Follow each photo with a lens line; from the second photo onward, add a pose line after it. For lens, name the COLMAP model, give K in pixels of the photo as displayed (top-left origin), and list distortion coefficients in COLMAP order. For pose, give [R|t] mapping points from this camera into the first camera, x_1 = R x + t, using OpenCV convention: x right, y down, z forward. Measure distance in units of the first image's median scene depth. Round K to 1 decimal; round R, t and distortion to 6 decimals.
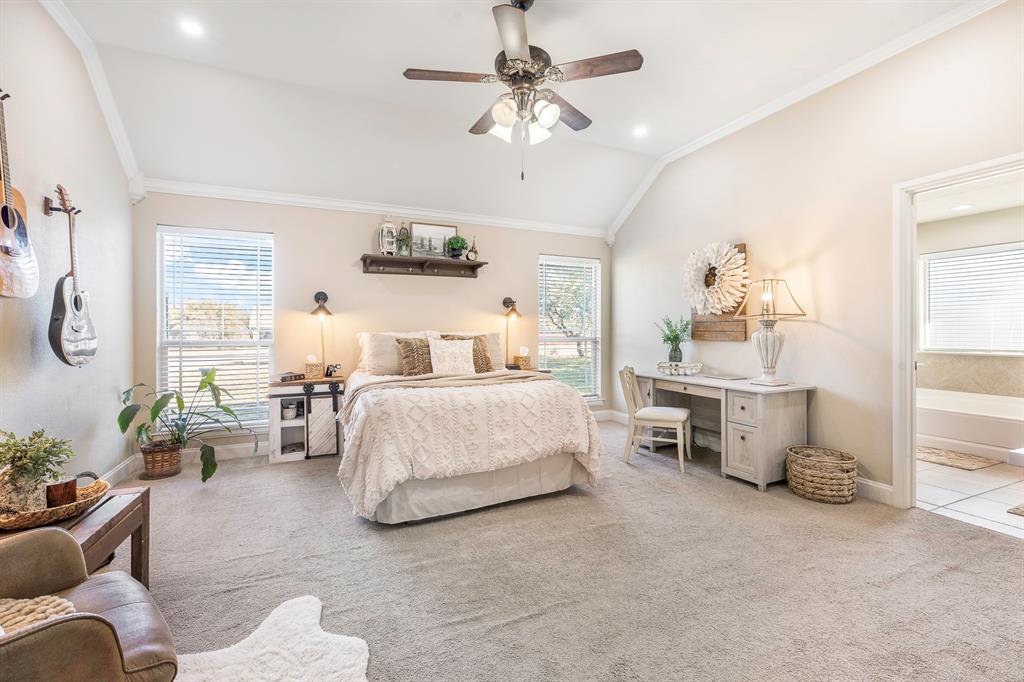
lens RADIAL K [[439.4, 0, 511.3], [0, 439.4, 332.3], [0, 0, 1]] dist [-0.002894, -0.000211]
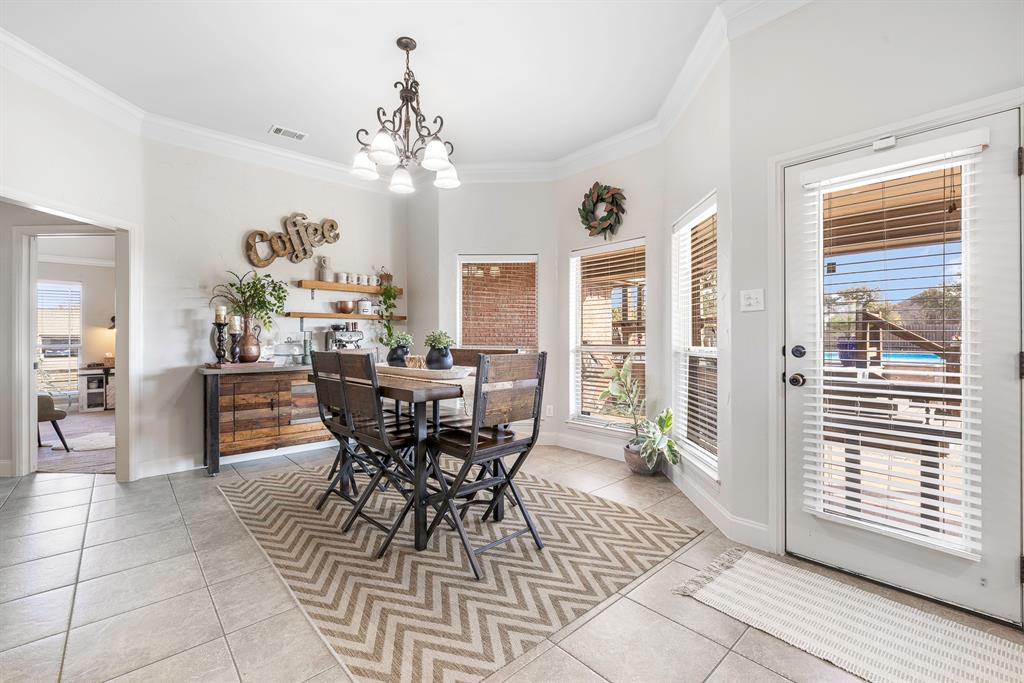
lens RADIAL K [[439.4, 0, 511.3], [0, 439.4, 340.5], [0, 0, 1]] dist [-0.002894, -0.000211]
pose [[0.949480, -0.001565, 0.313825, 0.544438], [0.001927, 0.999998, -0.000843, 0.008073], [-0.313823, 0.001405, 0.949481, -1.214599]]
